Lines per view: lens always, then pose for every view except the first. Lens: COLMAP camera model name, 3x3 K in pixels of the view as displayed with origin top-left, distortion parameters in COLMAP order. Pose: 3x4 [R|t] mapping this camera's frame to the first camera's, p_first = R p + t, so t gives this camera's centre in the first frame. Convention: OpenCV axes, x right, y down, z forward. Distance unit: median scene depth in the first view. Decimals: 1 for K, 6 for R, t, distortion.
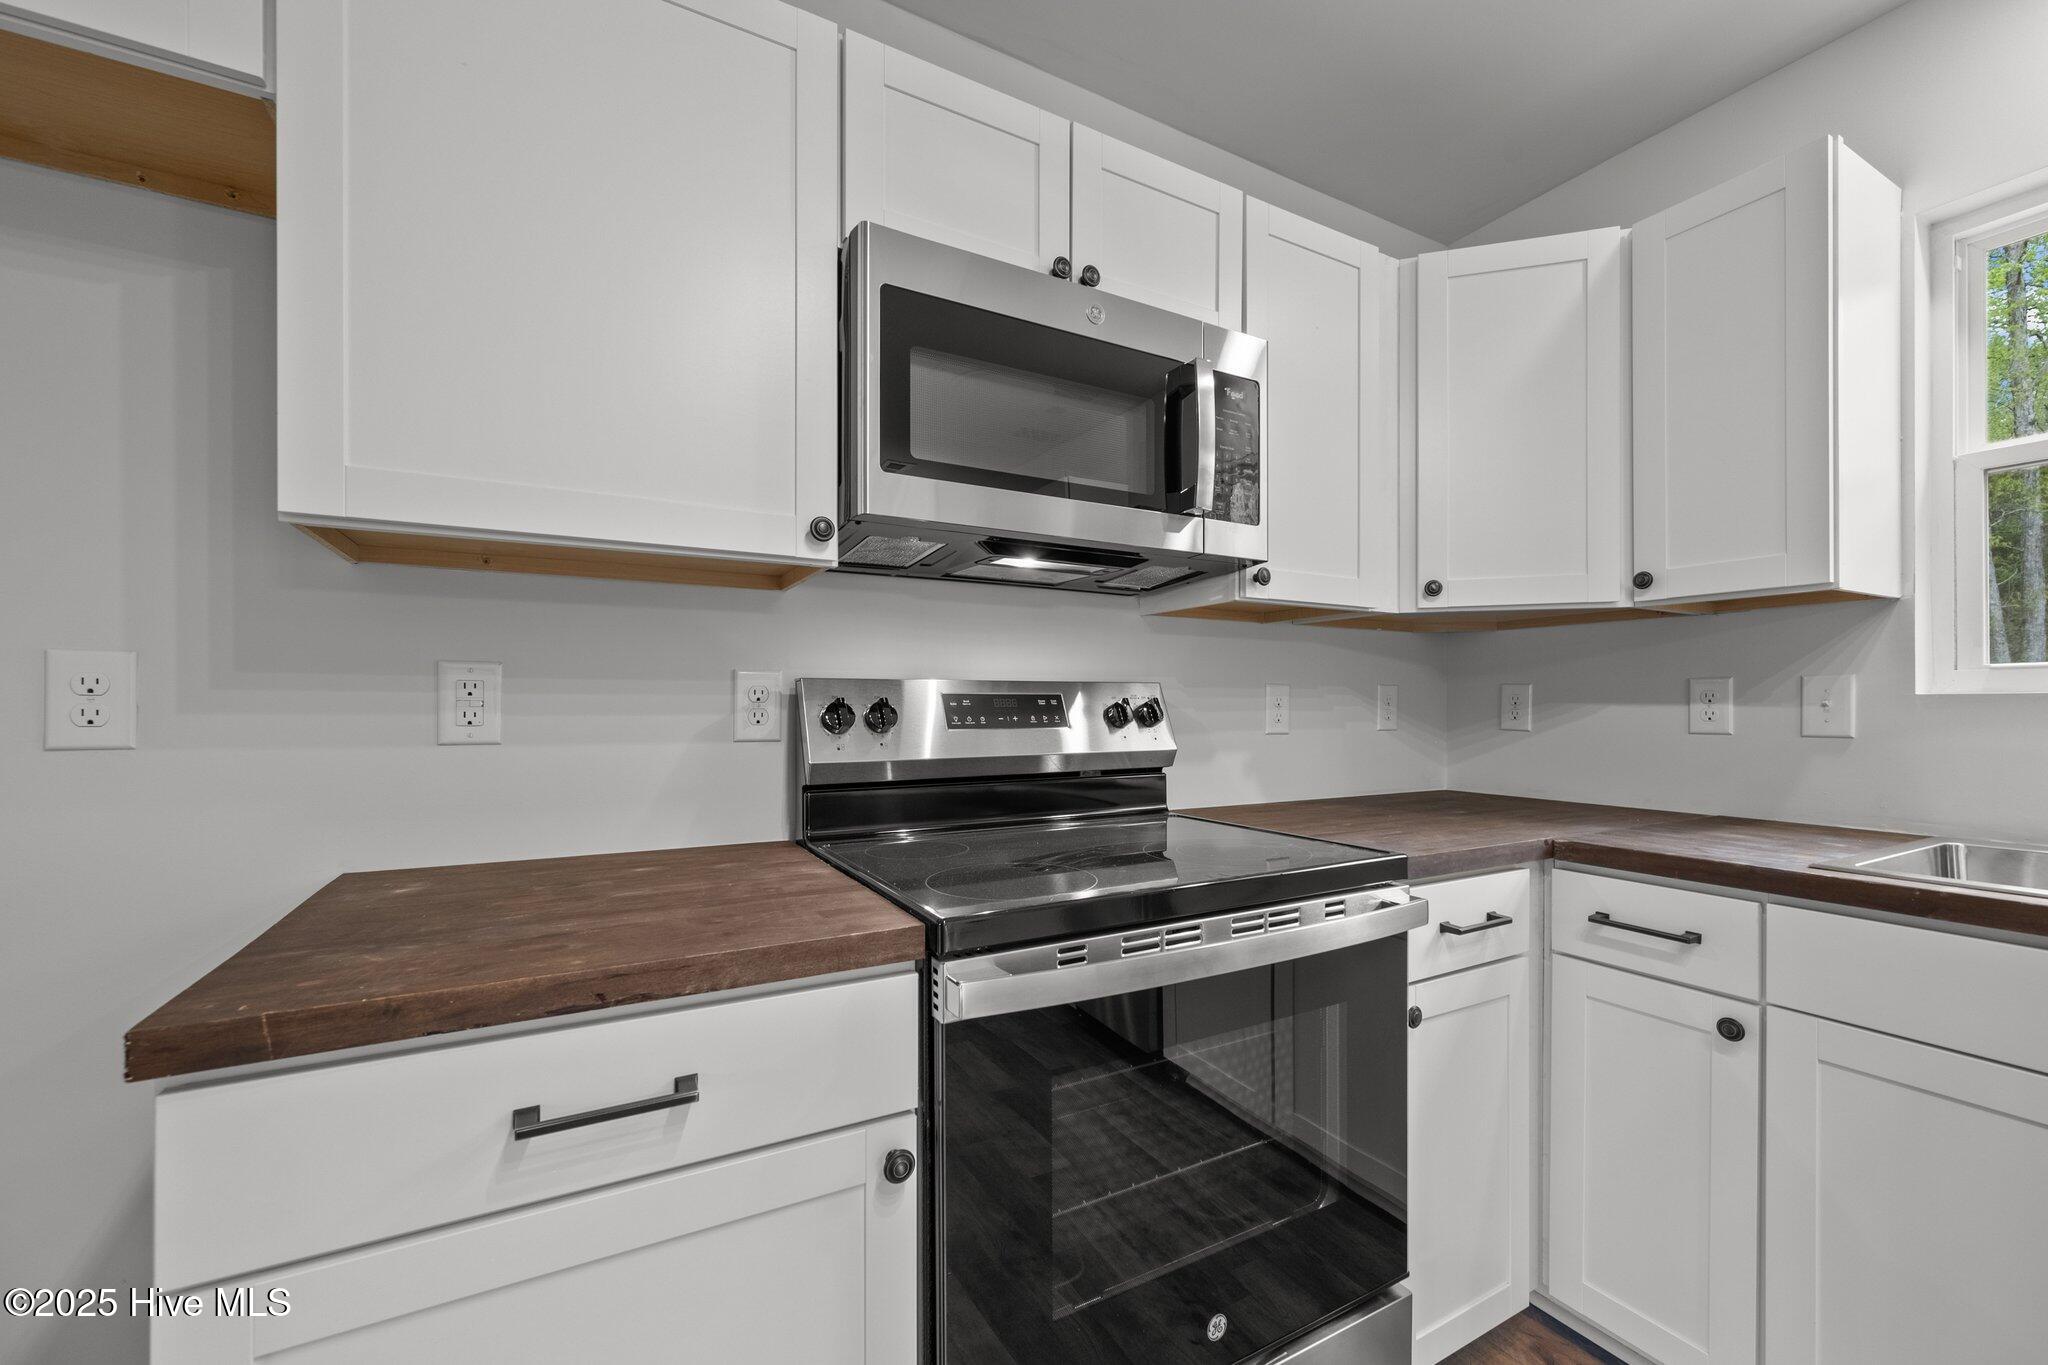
lens RADIAL K [[808.4, 0, 1028.1], [0, 808.4, 695.2], [0, 0, 1]] dist [-0.001470, -0.000201]
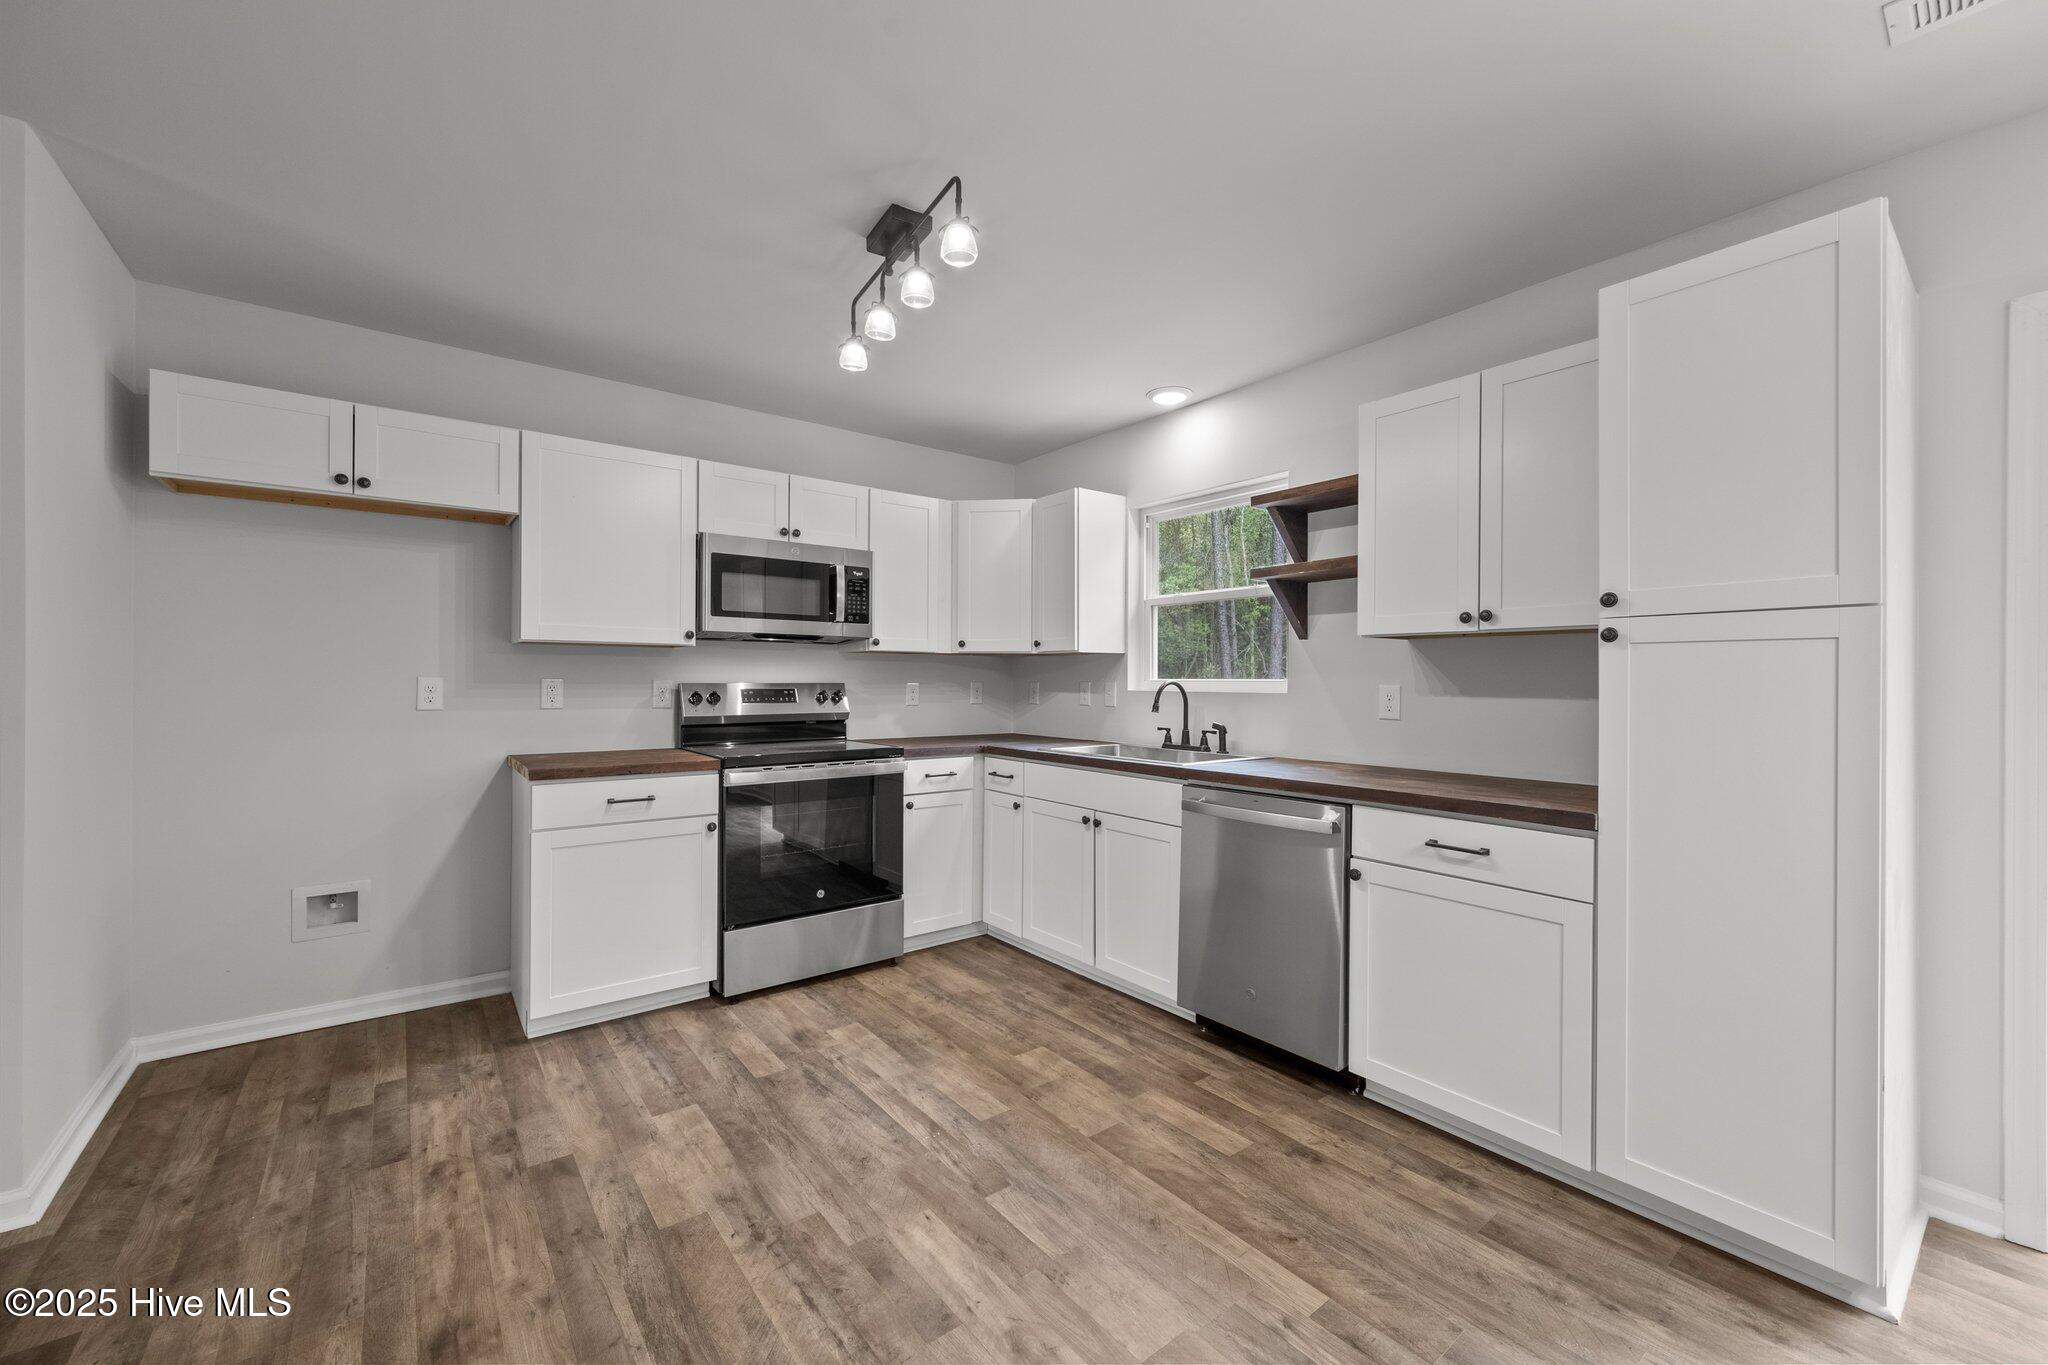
lens RADIAL K [[803.8, 0, 1033.3], [0, 803.8, 672.4], [0, 0, 1]] dist [0.002478, 0.000123]
pose [[0.987612, 0.006248, 0.156793, 0.422027], [-0.006976, 0.999967, 0.004092, -0.074256], [-0.156763, -0.005135, 0.987623, -1.688777]]
